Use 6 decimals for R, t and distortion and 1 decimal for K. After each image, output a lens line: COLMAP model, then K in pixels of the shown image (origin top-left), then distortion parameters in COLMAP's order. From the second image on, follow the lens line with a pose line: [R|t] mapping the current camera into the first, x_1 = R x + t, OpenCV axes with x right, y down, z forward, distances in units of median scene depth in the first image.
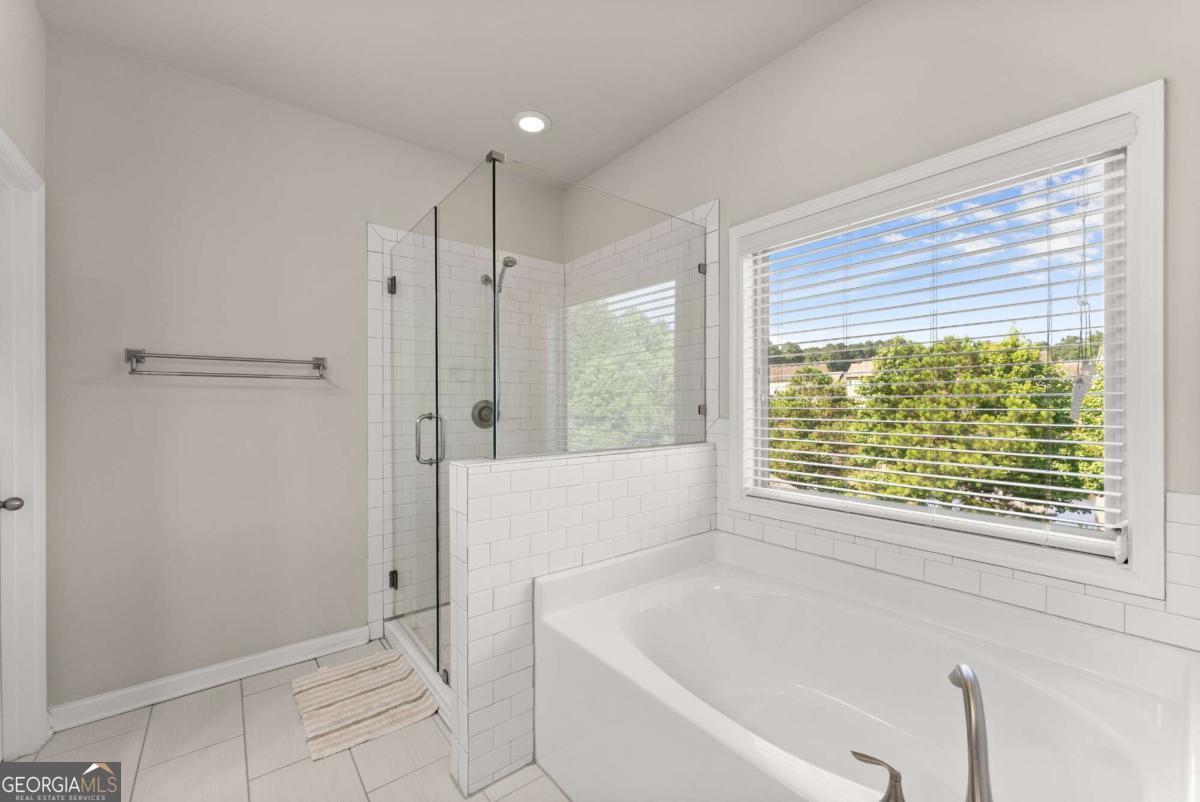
lens RADIAL K [[481.5, 0, 596.0], [0, 481.5, 406.3], [0, 0, 1]] dist [-0.000095, -0.000300]
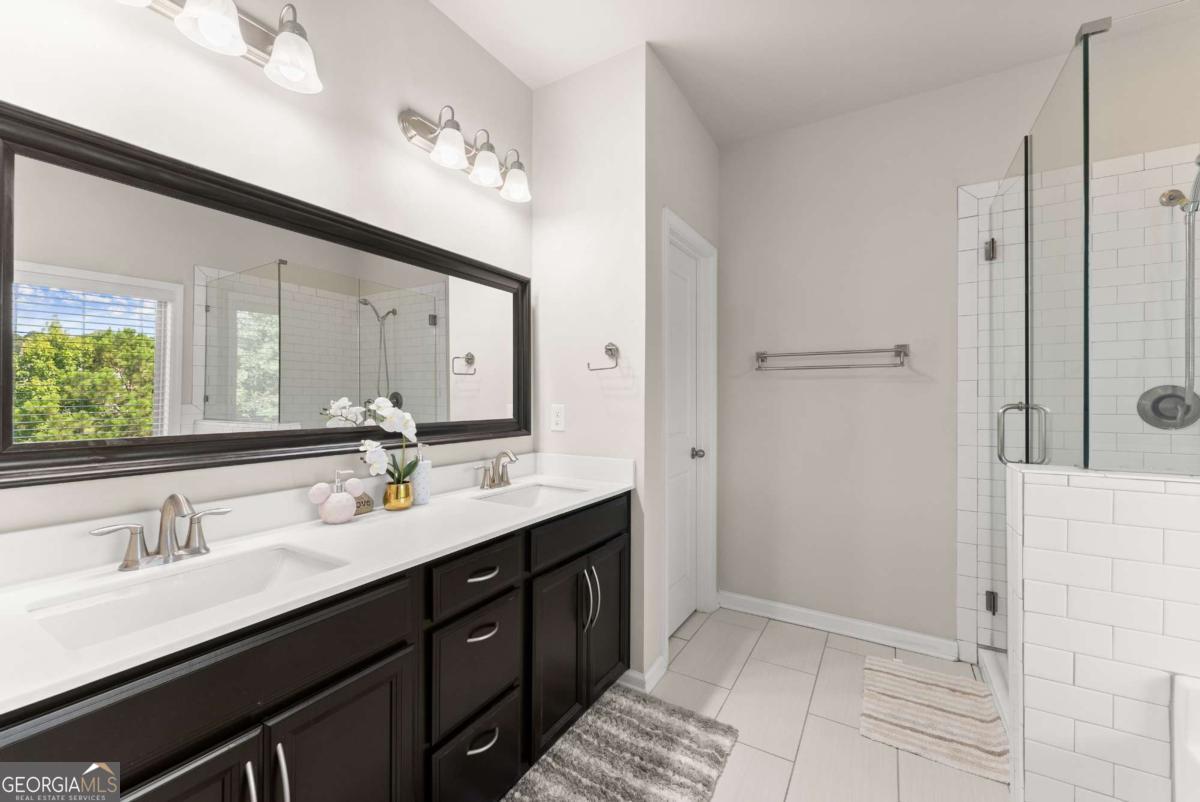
lens RADIAL K [[481.5, 0, 591.9], [0, 481.5, 393.9], [0, 0, 1]] dist [-0.000095, -0.000300]
pose [[0.345729, -0.000668, -0.938334, 0.146983], [-0.005041, 0.999984, -0.002569, 0.006171], [0.938321, 0.005618, 0.345720, 0.073525]]
